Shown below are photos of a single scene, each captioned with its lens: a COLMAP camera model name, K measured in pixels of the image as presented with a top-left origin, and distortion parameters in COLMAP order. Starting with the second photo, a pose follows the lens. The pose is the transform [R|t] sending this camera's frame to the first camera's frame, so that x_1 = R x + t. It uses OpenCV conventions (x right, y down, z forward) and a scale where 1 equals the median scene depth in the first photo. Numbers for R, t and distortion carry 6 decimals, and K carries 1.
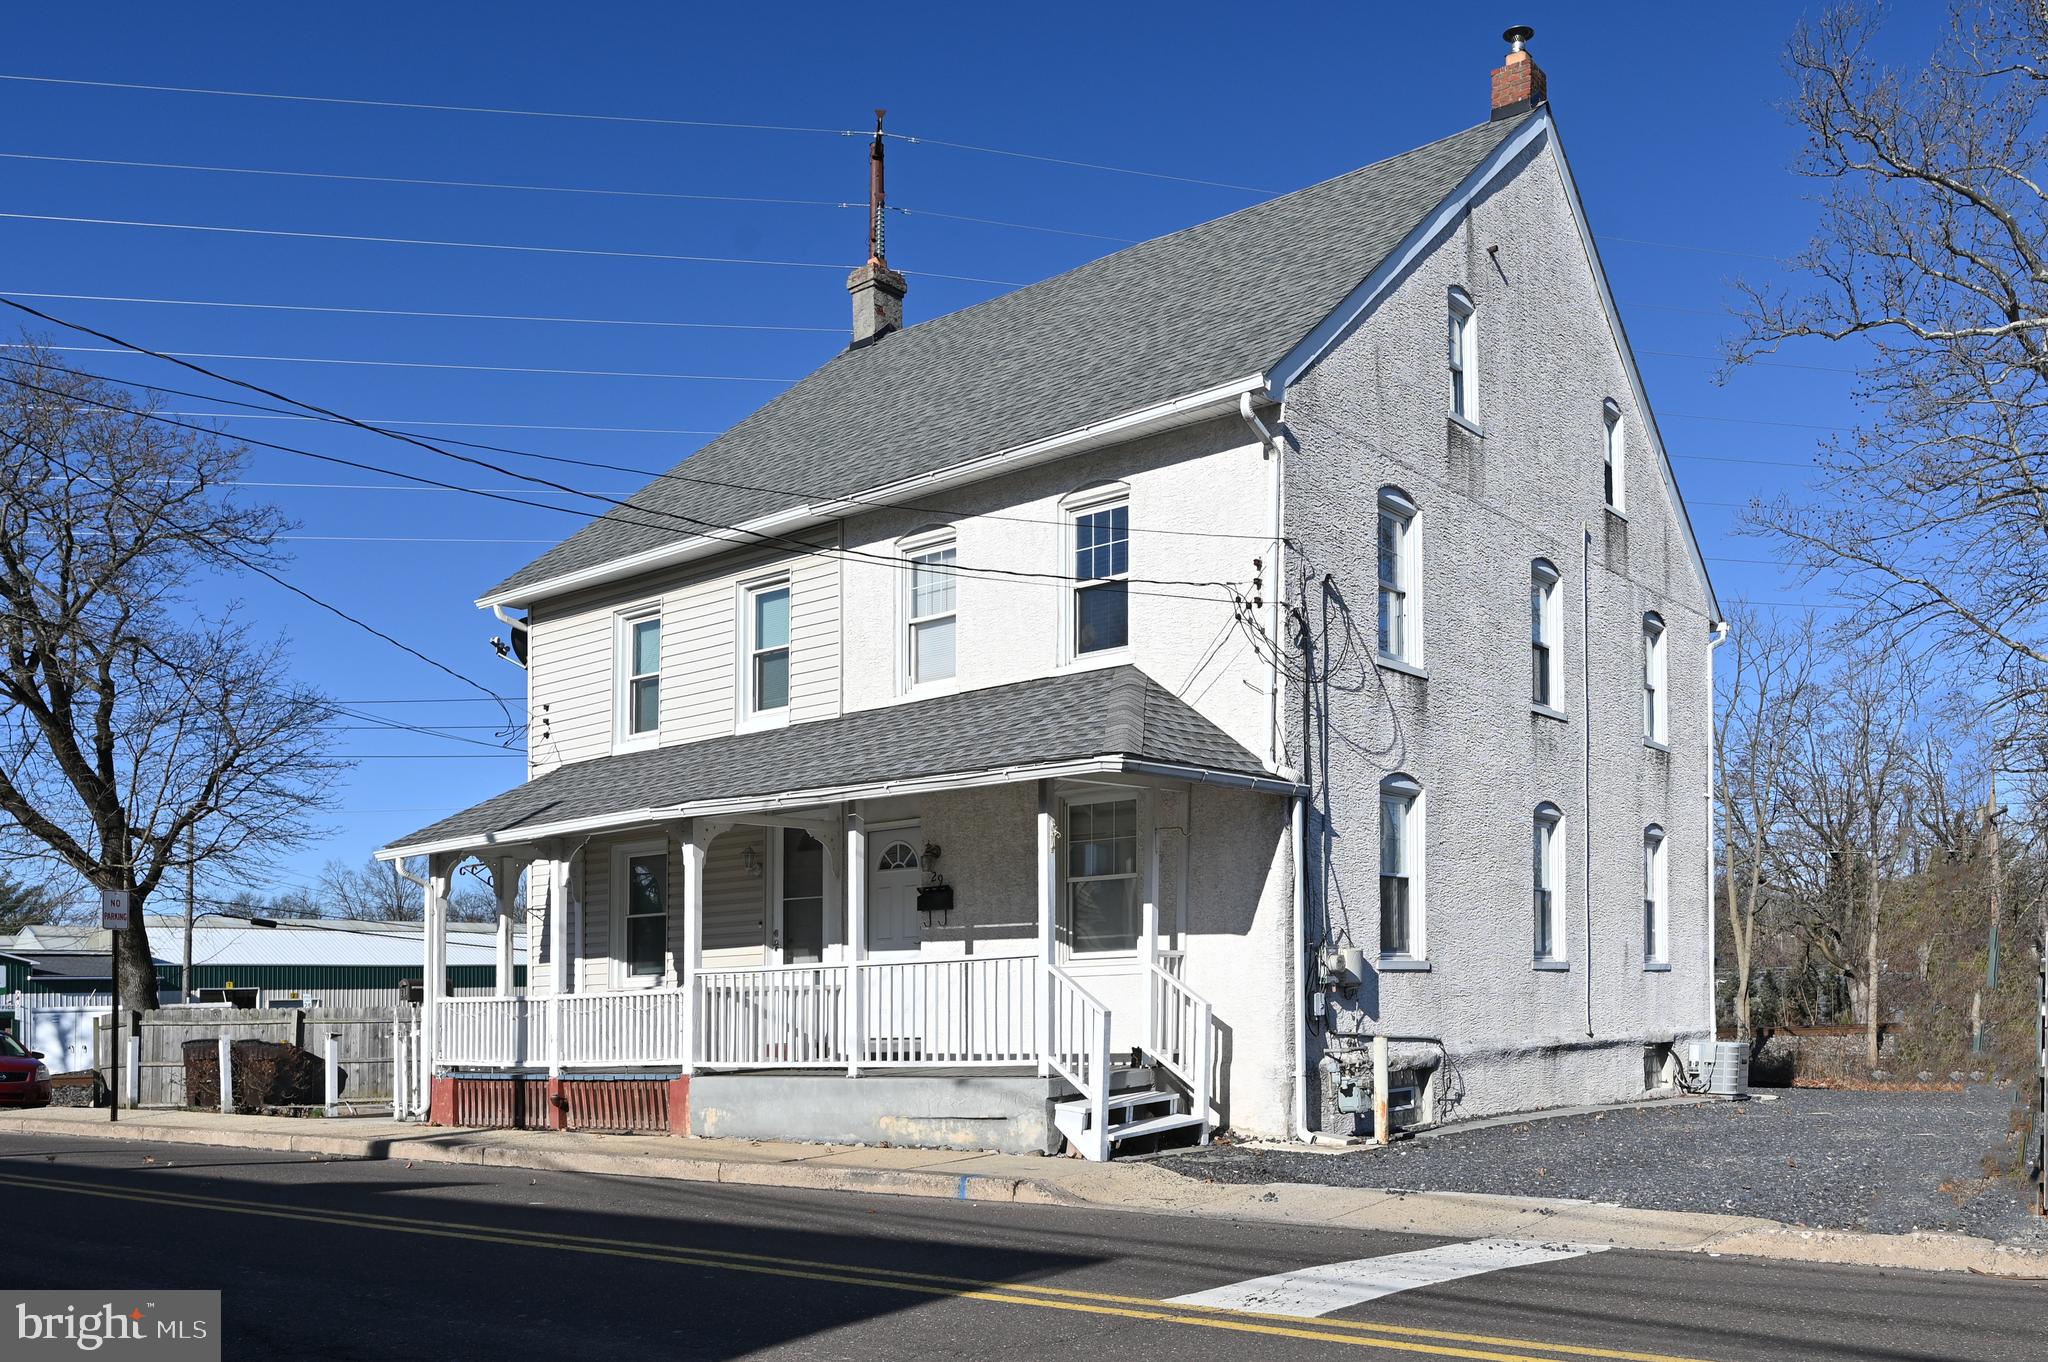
lens RADIAL K [[4497.2, 0, 1024.0], [0, 4497.2, 681.0], [0, 0, 1]] dist [0.015889, -0.326205]
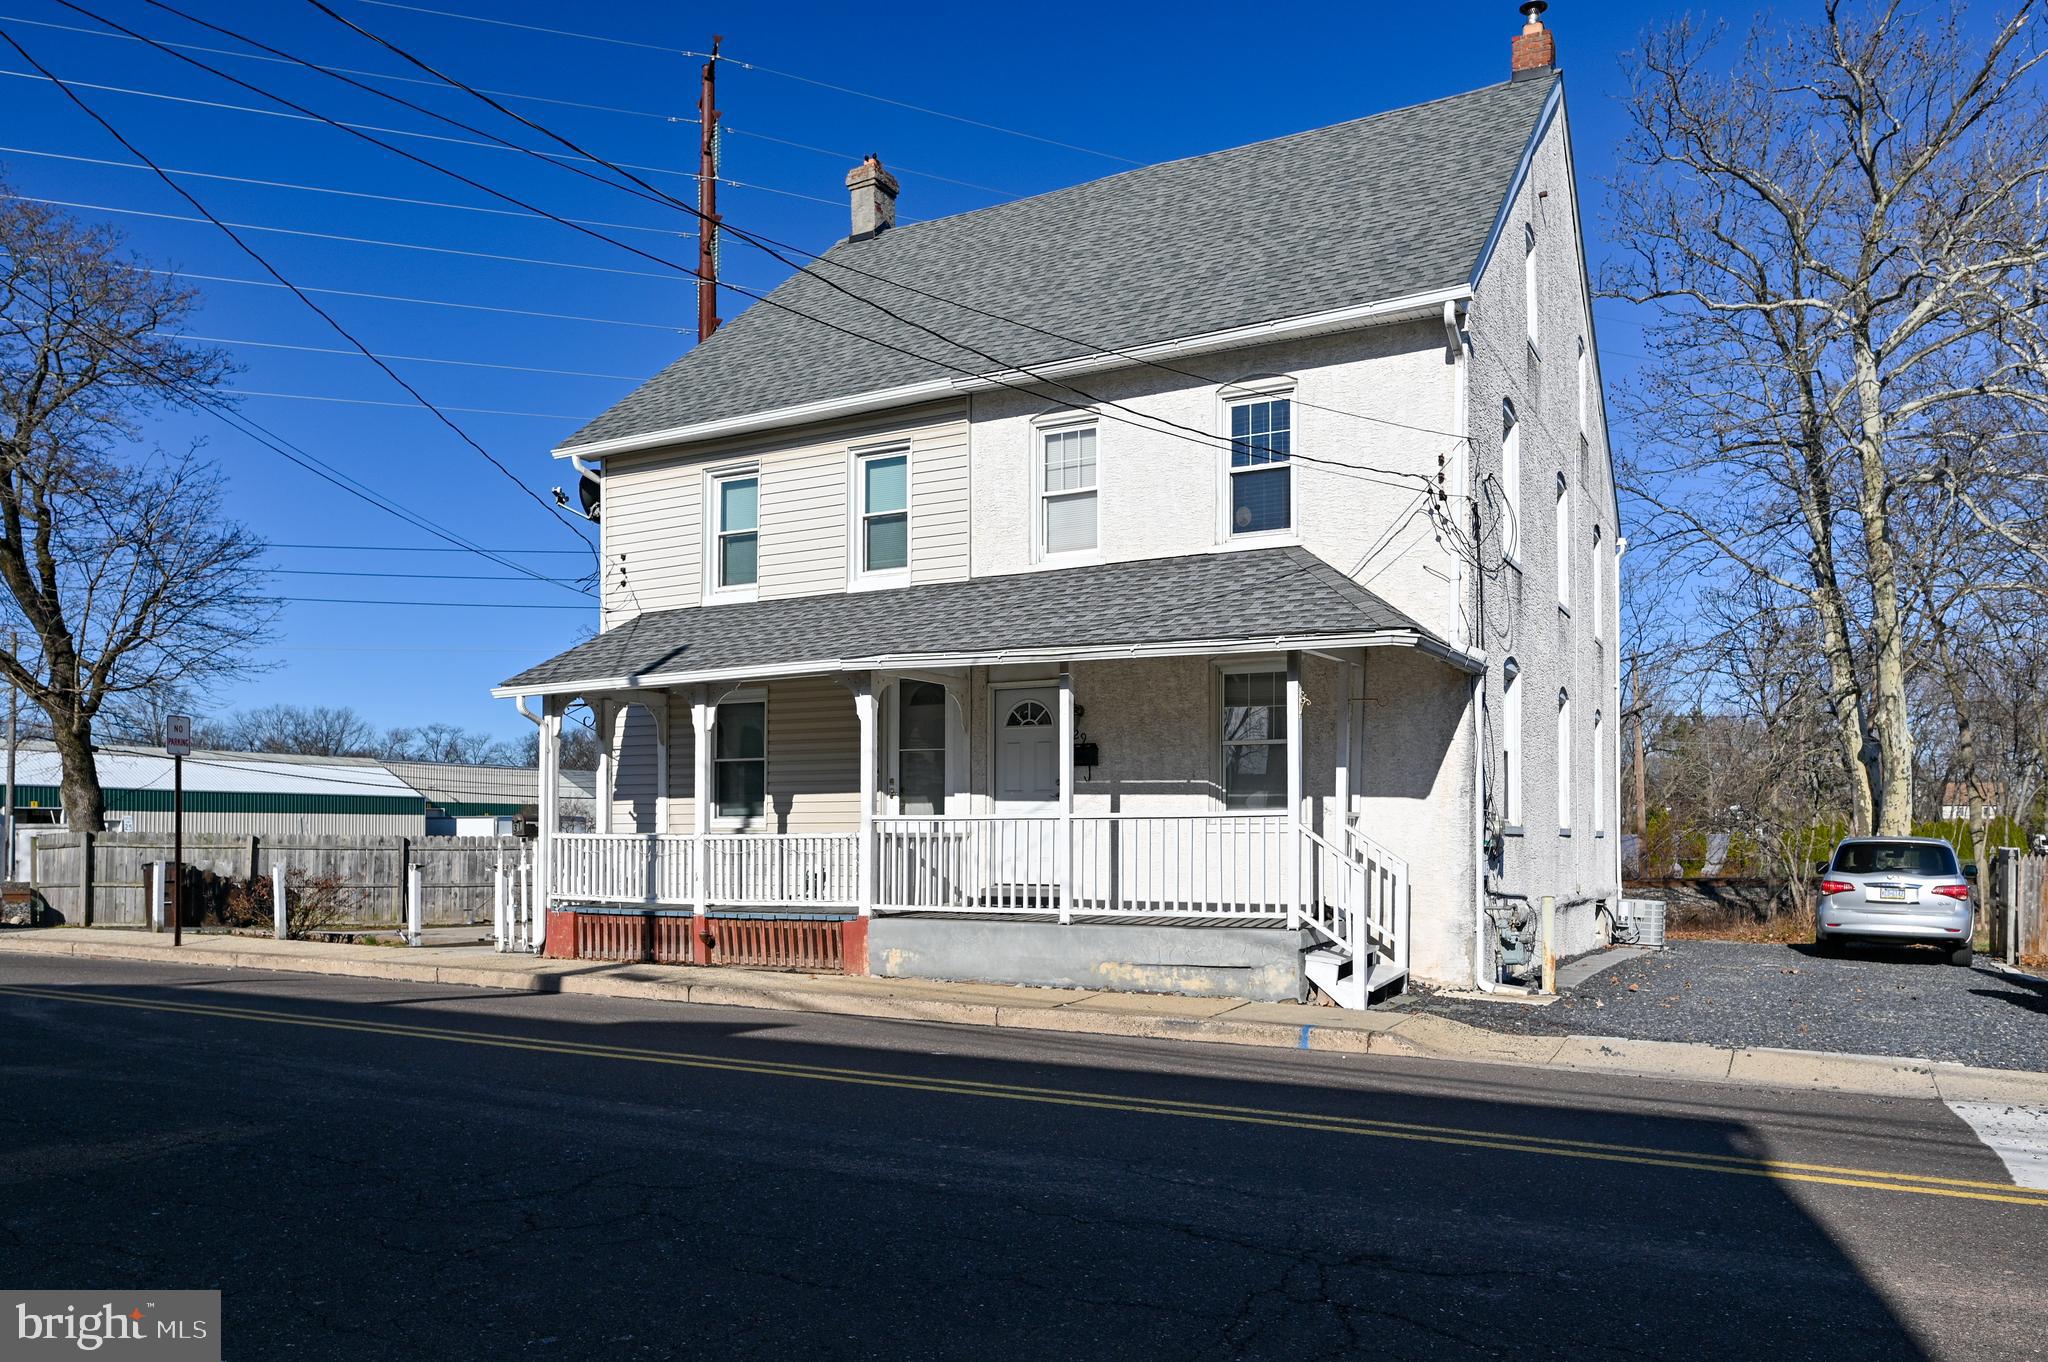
lens RADIAL K [[3277.8, 0, 1024.0], [0, 3277.8, 681.0], [0, 0, 1]] dist [-0.017623, 0.146936]
pose [[0.943887, 0.040757, 0.327743, -0.281835], [-0.050077, 0.998544, 0.020045, 0.015563], [-0.326449, -0.035333, 0.944554, 0.264815]]
